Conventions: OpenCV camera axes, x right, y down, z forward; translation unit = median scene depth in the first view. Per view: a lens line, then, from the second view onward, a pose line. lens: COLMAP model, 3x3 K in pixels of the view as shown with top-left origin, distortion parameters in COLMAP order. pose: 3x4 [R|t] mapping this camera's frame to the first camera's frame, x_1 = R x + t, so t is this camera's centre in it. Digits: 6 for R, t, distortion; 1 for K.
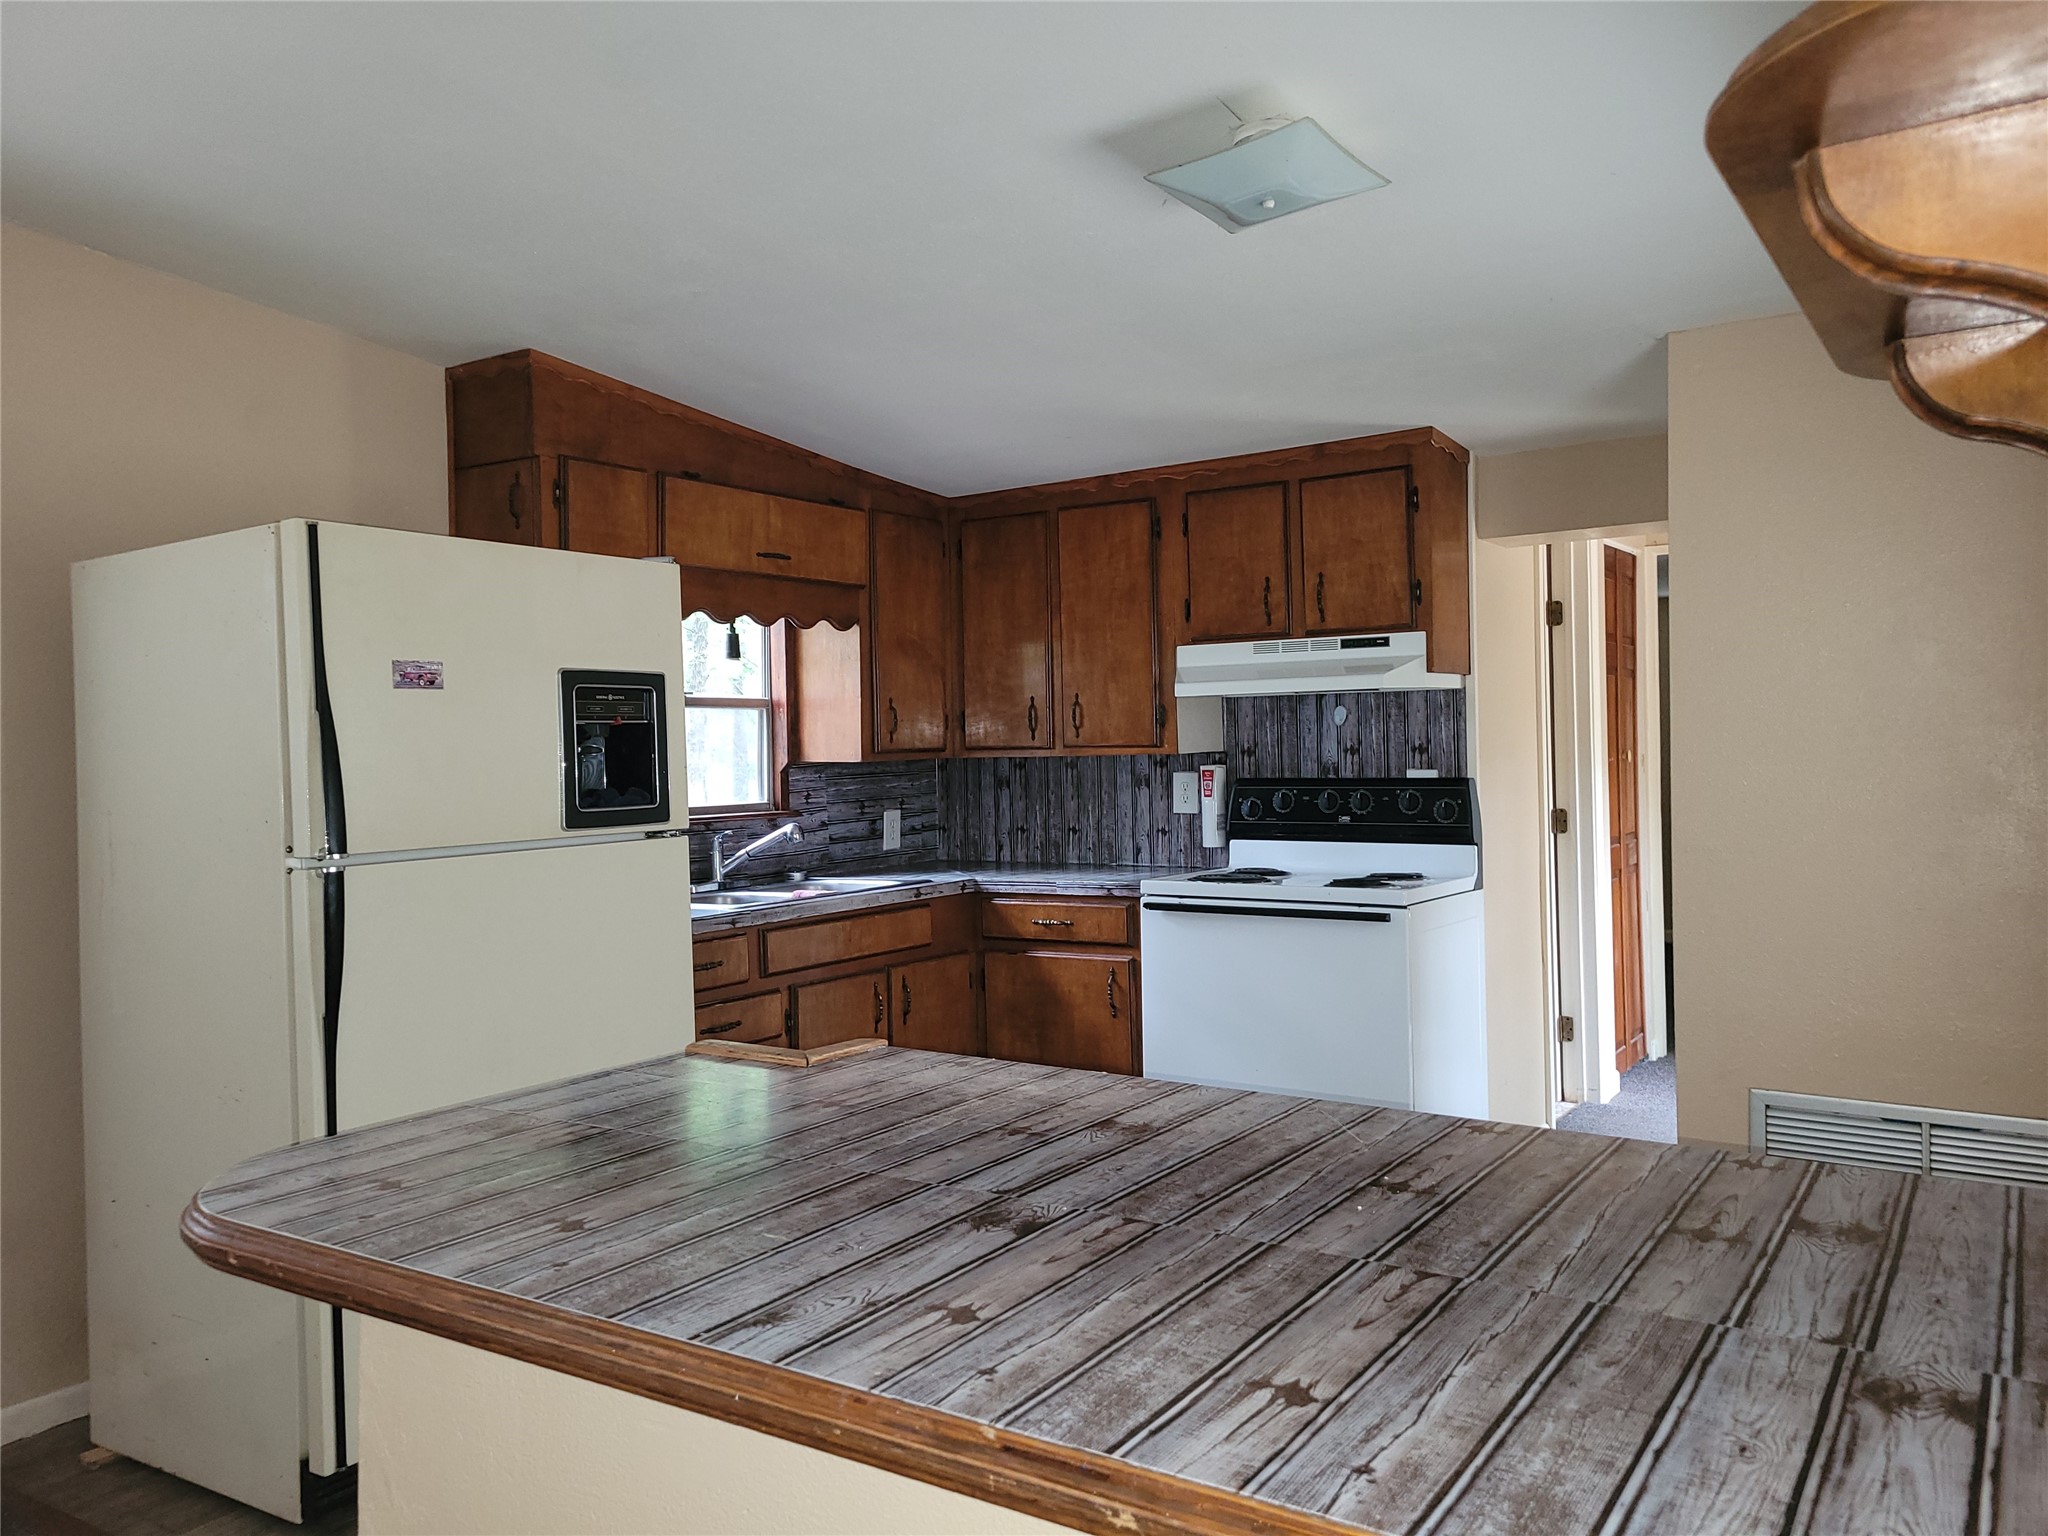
lens RADIAL K [[1535.9, 0, 1018.4], [0, 1535.9, 752.1], [0, 0, 1]] dist [0.058381, -0.044551]
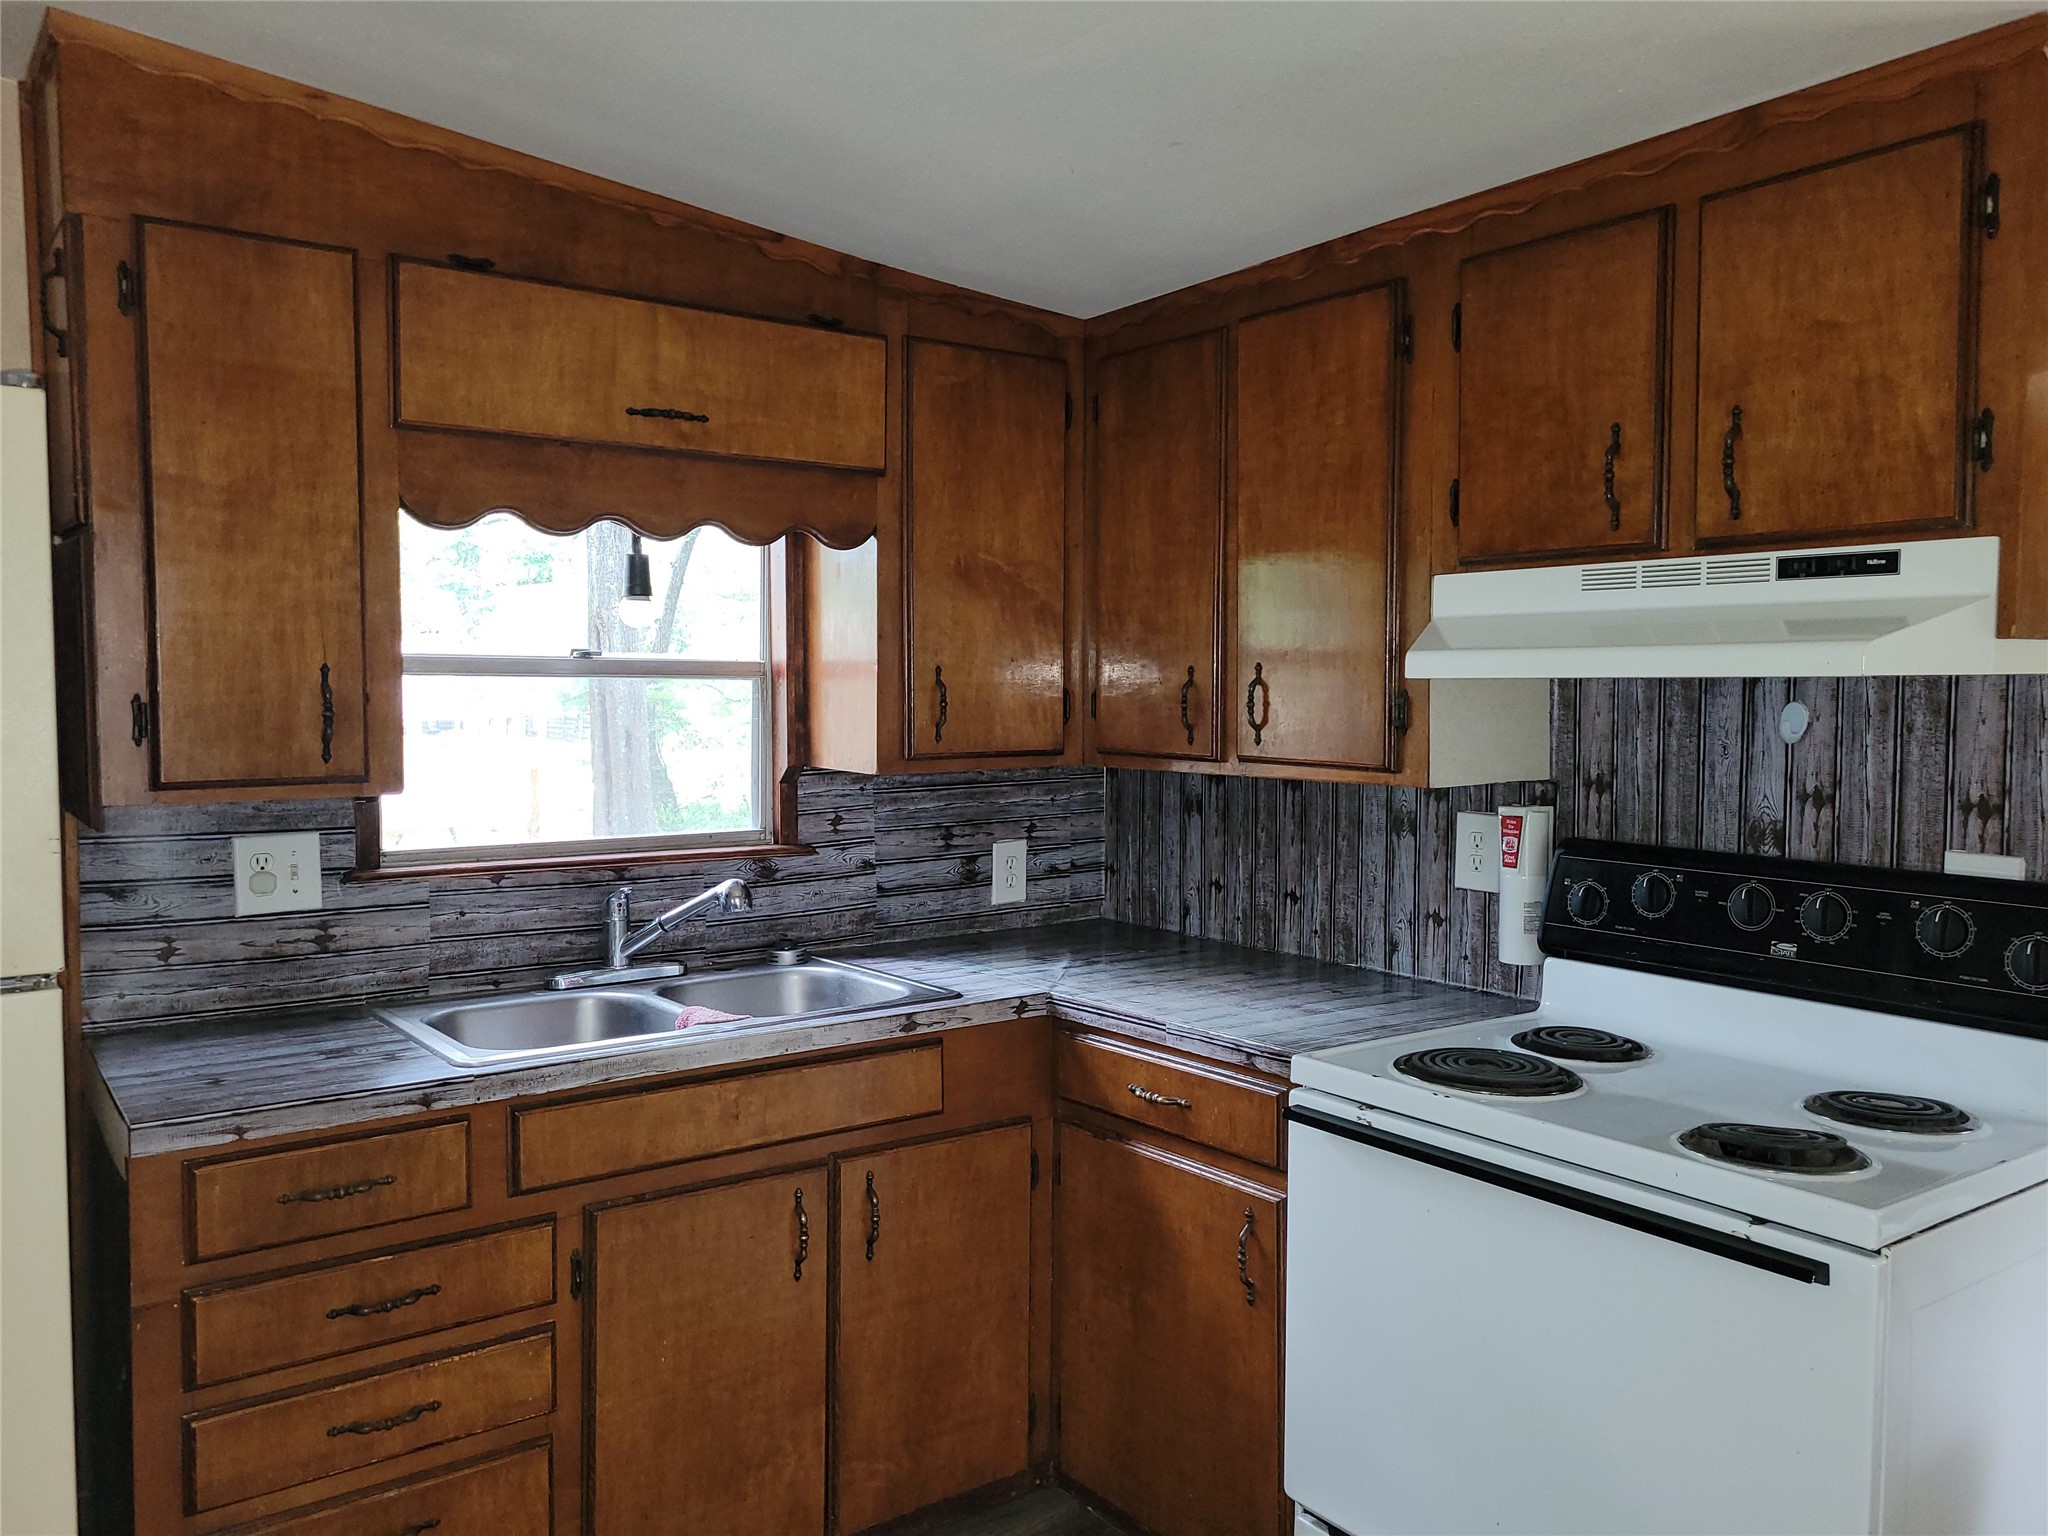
lens RADIAL K [[1535.9, 0, 1009.1], [0, 1535.9, 768.9], [0, 0, 1]] dist [0.058381, -0.044551]
pose [[0.938667, 0.042630, -0.342181, 0.152527], [-0.023873, 0.997982, 0.058843, -0.033030], [0.343998, -0.047065, 0.937790, 0.489810]]
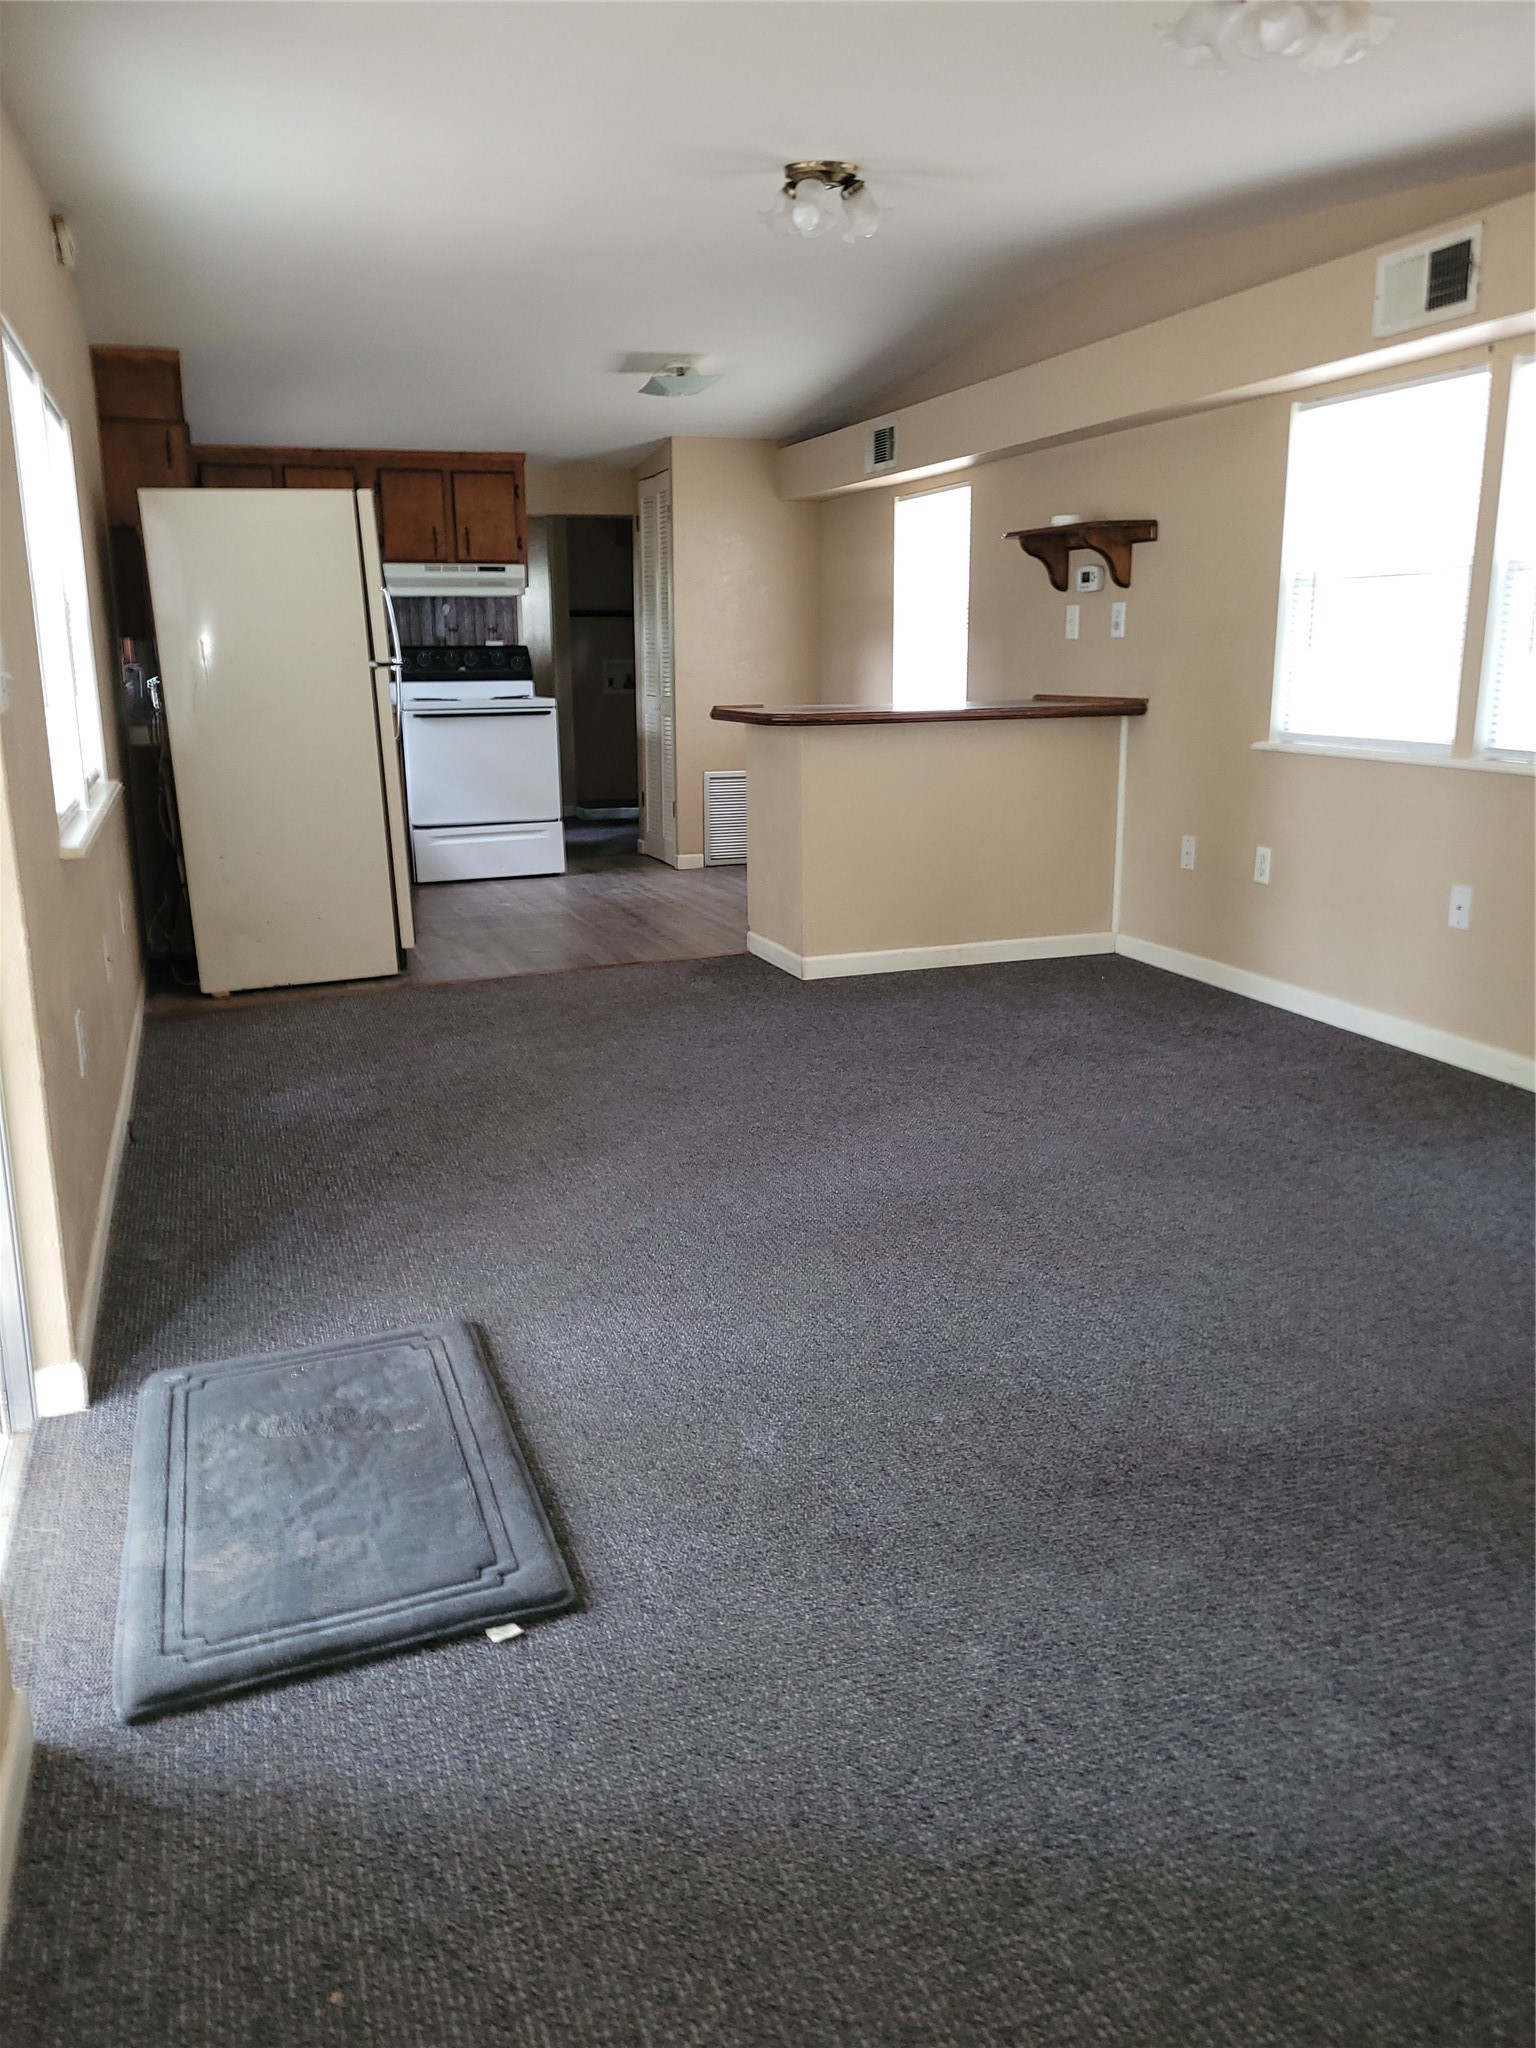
lens RADIAL K [[1535.9, 0, 757.3], [0, 1535.9, 991.2], [0, 0, 1]] dist [0.058381, -0.044551]
pose [[0.599525, -0.165975, 0.782957, -1.075586], [0.004140, 0.978891, 0.204339, 0.045900], [-0.800345, -0.119265, 0.587557, -0.392023]]
